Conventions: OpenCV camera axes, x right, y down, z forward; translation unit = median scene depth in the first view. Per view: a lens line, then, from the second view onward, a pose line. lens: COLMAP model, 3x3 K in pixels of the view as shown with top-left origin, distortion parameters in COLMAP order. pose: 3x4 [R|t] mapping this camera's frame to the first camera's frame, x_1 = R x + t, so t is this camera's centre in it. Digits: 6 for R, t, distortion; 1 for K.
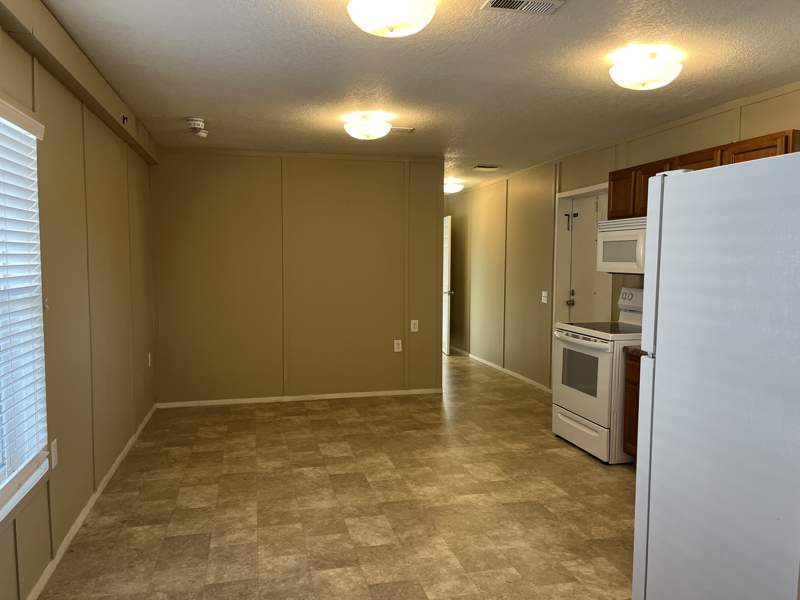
lens RADIAL K [[605.5, 0, 396.7], [0, 605.5, 306.0], [0, 0, 1]] dist [0.053781, -0.060175]
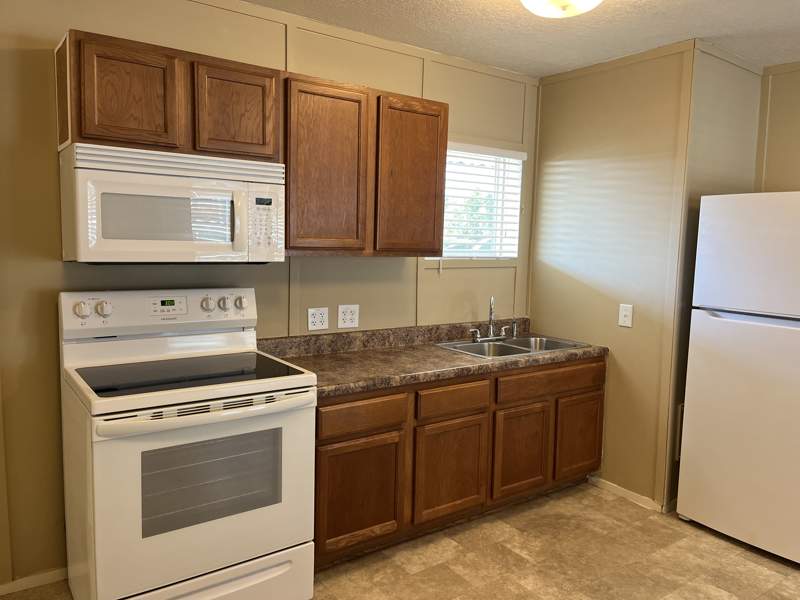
lens RADIAL K [[605.5, 0, 404.1], [0, 605.5, 297.9], [0, 0, 1]] dist [0.053781, -0.060175]
pose [[-0.378847, -0.118136, 0.917888, -0.213894], [0.042834, 0.988518, 0.144906, -0.117483], [-0.924468, 0.094214, -0.369436, 1.332894]]
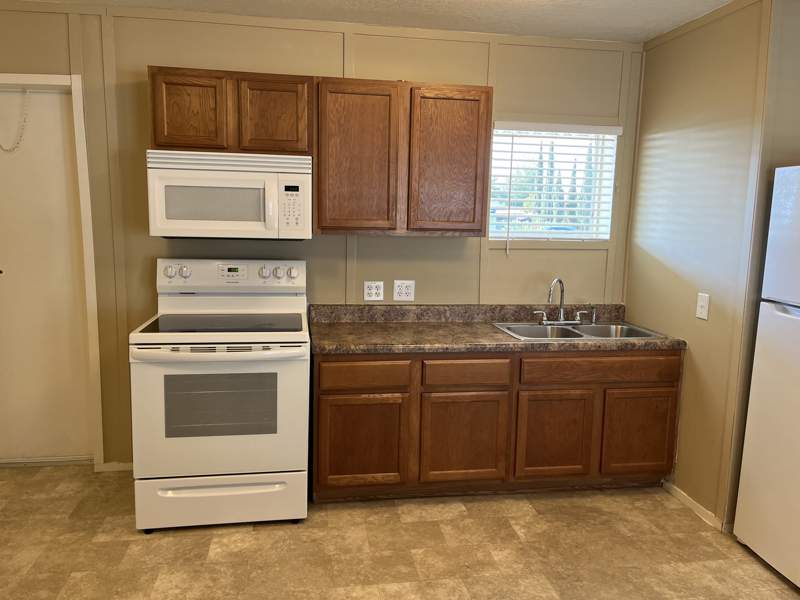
lens RADIAL K [[605.5, 0, 396.7], [0, 605.5, 300.4], [0, 0, 1]] dist [0.053781, -0.060175]
pose [[0.080355, -0.154041, 0.984792, -0.341781], [0.060088, 0.986938, 0.149474, -0.096426], [-0.994953, 0.047163, 0.088562, 0.999369]]
